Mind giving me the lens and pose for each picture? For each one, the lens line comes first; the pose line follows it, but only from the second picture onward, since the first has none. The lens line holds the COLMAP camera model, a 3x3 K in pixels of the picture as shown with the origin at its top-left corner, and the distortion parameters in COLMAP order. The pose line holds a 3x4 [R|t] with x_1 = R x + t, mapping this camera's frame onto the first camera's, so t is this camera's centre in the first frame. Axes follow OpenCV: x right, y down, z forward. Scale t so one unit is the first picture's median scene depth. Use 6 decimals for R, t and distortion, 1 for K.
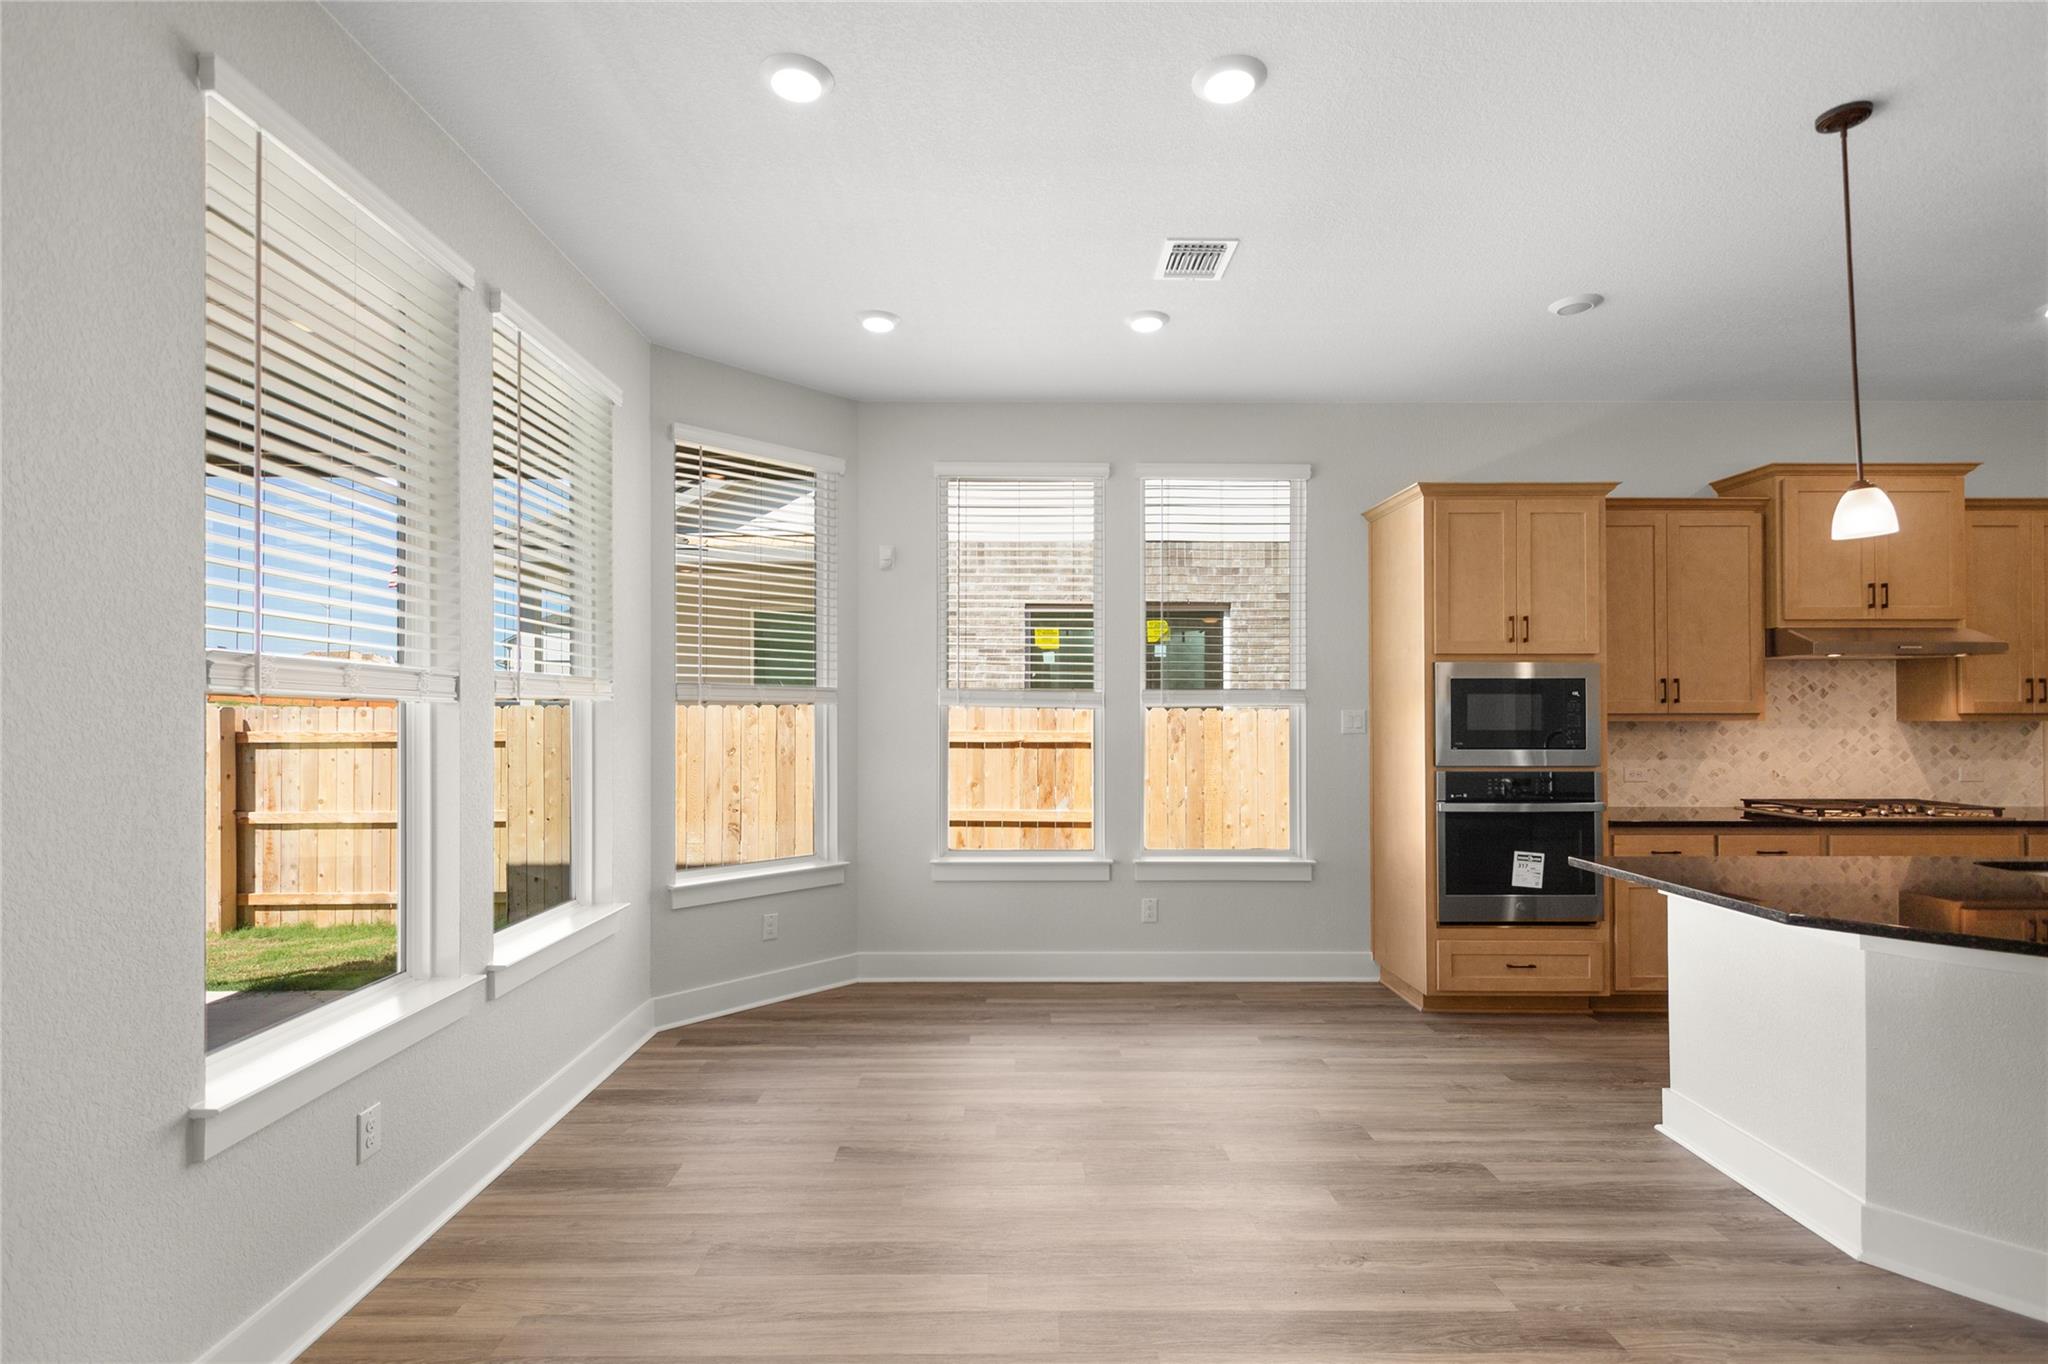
lens RADIAL K [[955.4, 0, 1016.6], [0, 955.4, 697.8], [0, 0, 1]] dist [0.000358, -0.000117]
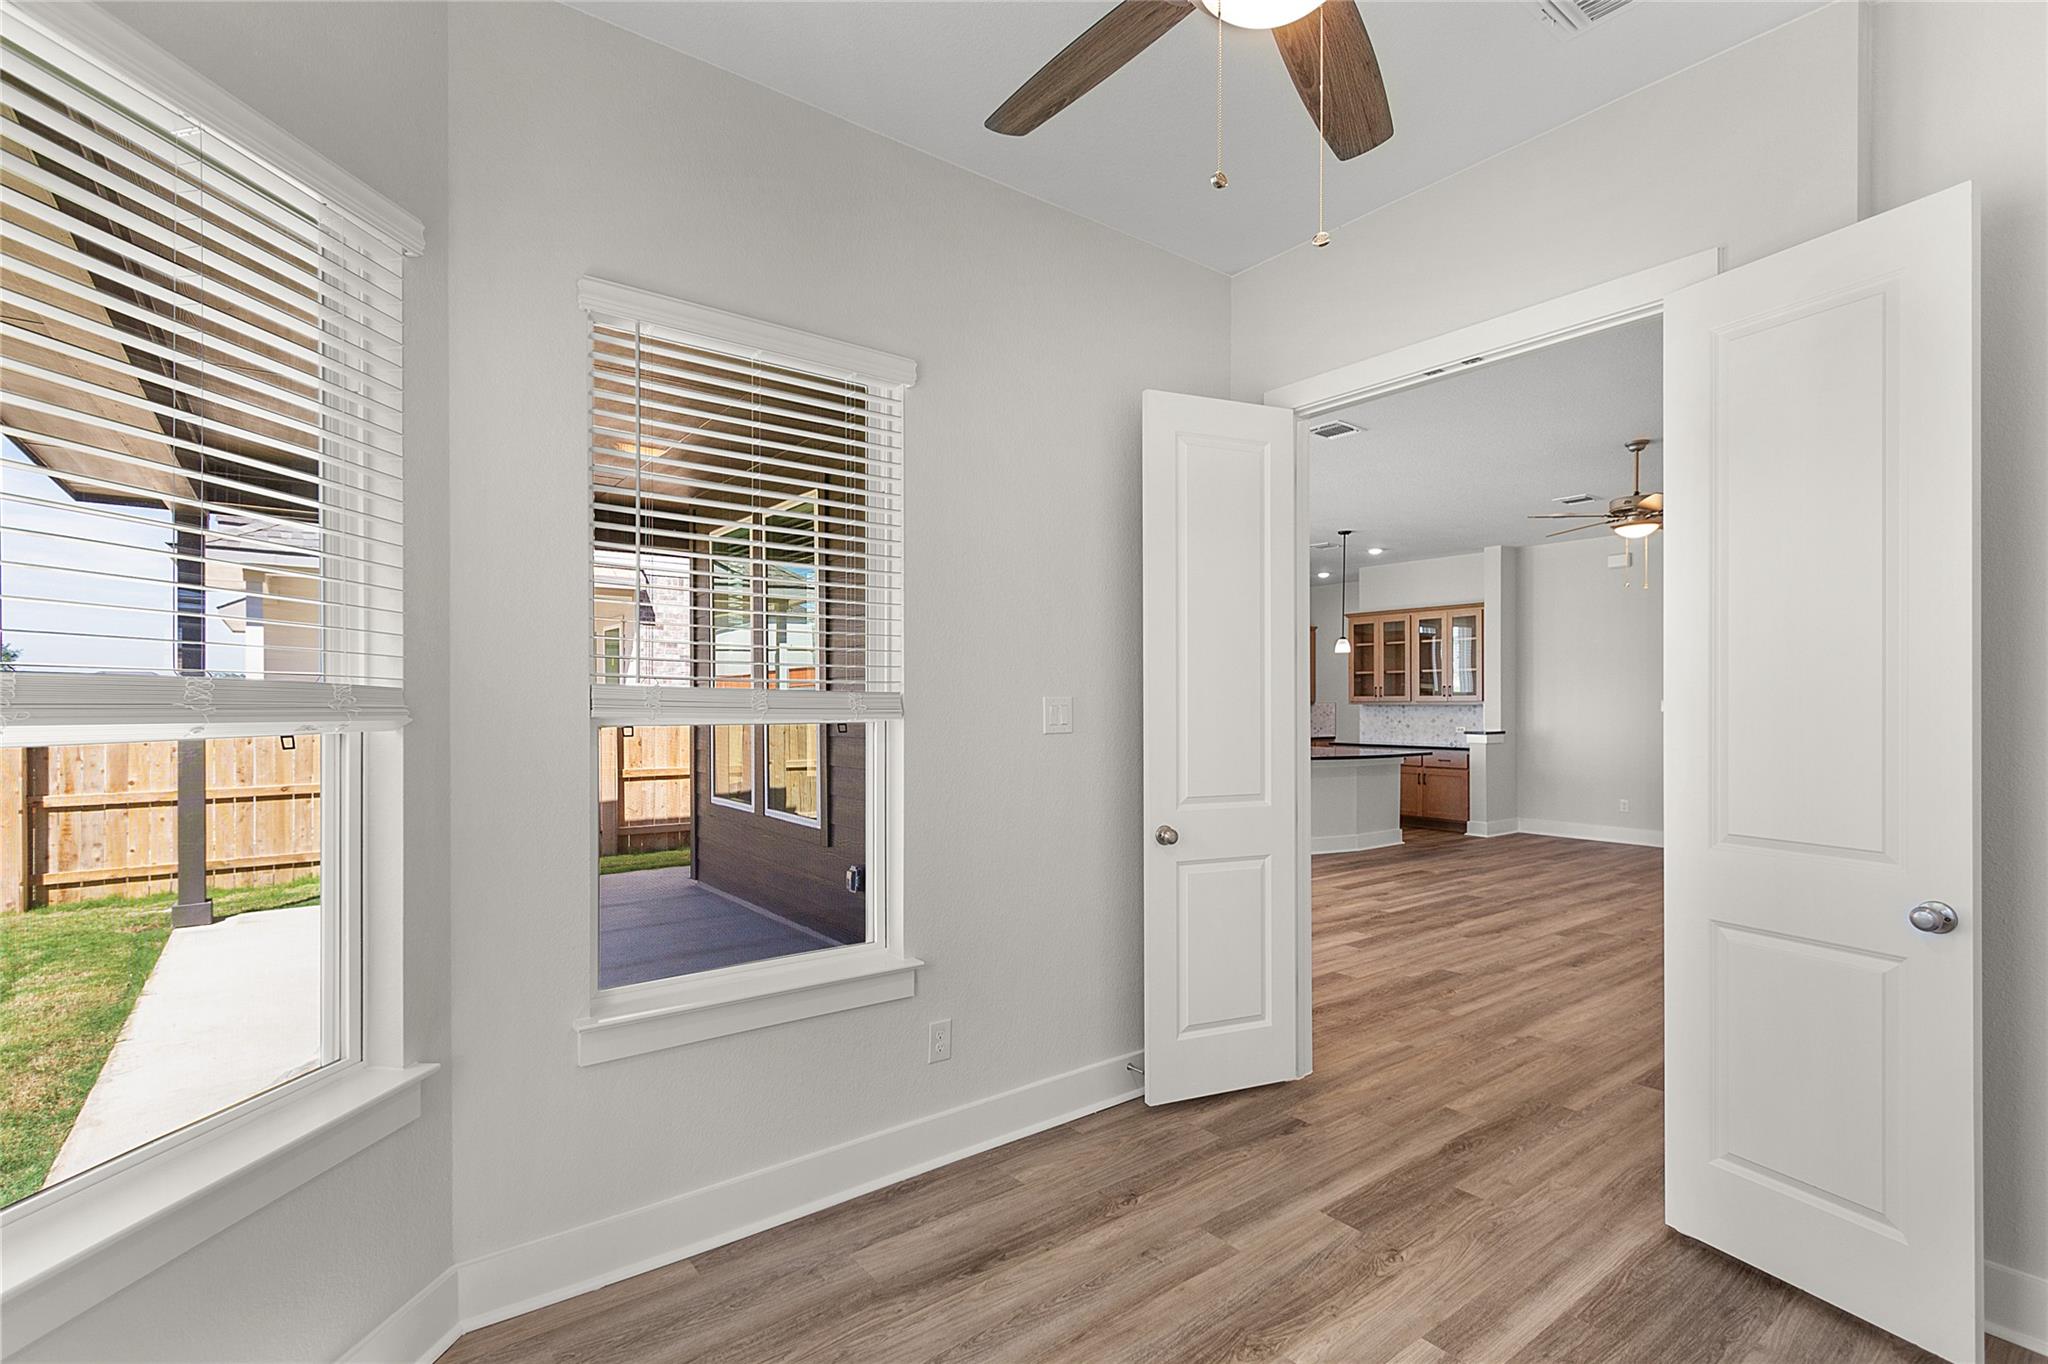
lens RADIAL K [[955.4, 0, 1016.6], [0, 955.4, 697.8], [0, 0, 1]] dist [0.000358, -0.000117]
pose [[0.798379, 0.004811, 0.602136, -0.868729], [-0.007041, 0.999974, 0.001346, 0.003270], [-0.602114, -0.005314, 0.798392, -0.723448]]
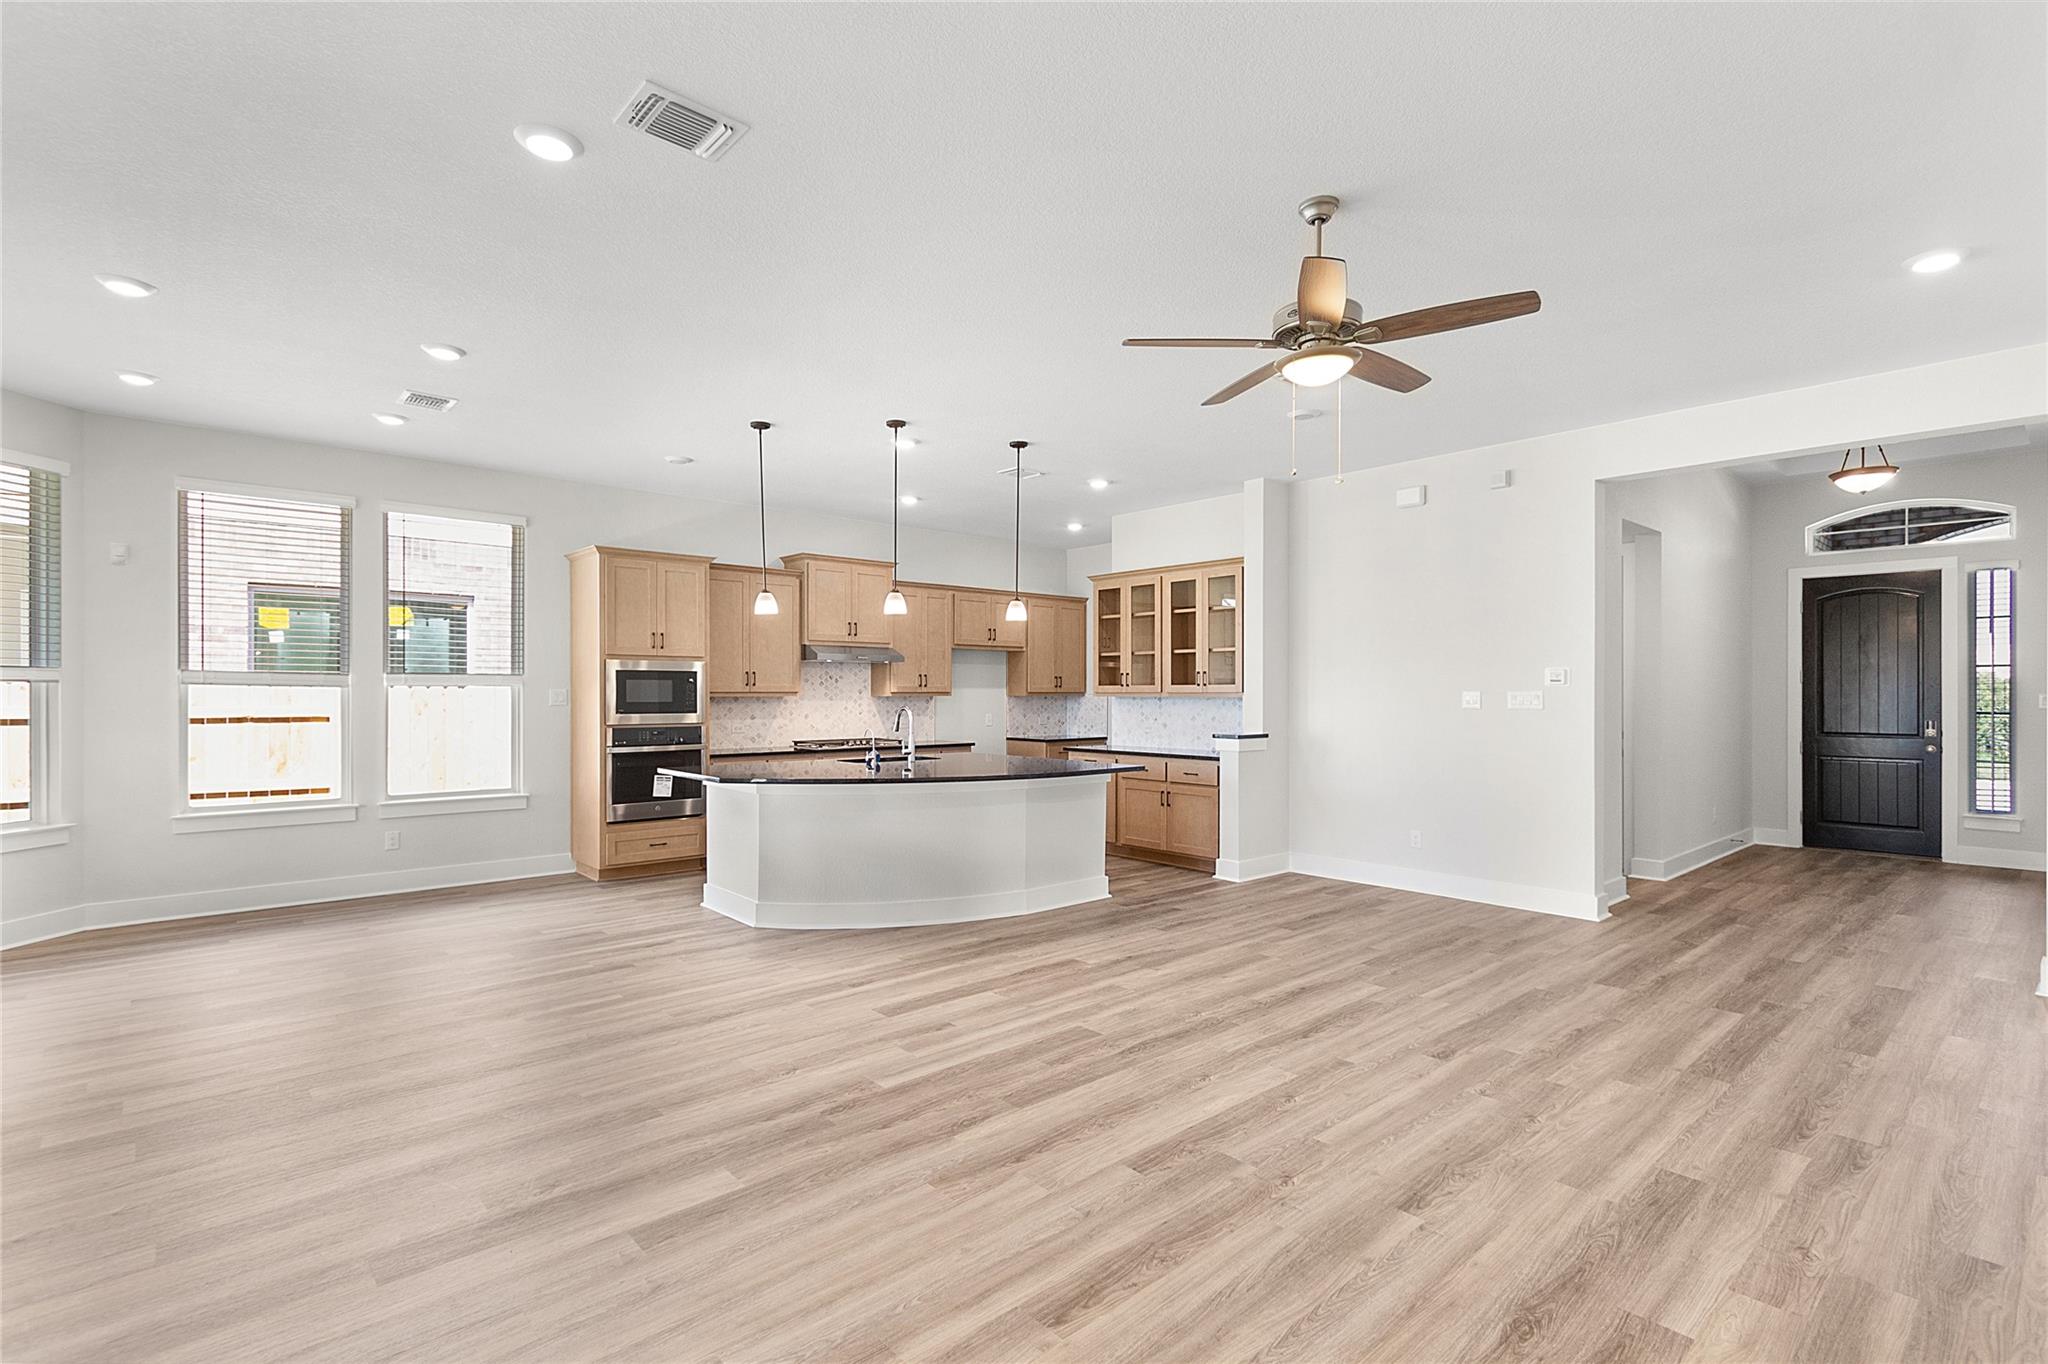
lens RADIAL K [[955.4, 0, 1016.6], [0, 955.4, 697.8], [0, 0, 1]] dist [0.000358, -0.000117]
pose [[0.753506, -0.002870, 0.657435, -0.082286], [-0.011858, 0.999768, 0.017955, -0.009214], [-0.657334, -0.021325, 0.753298, -0.584560]]
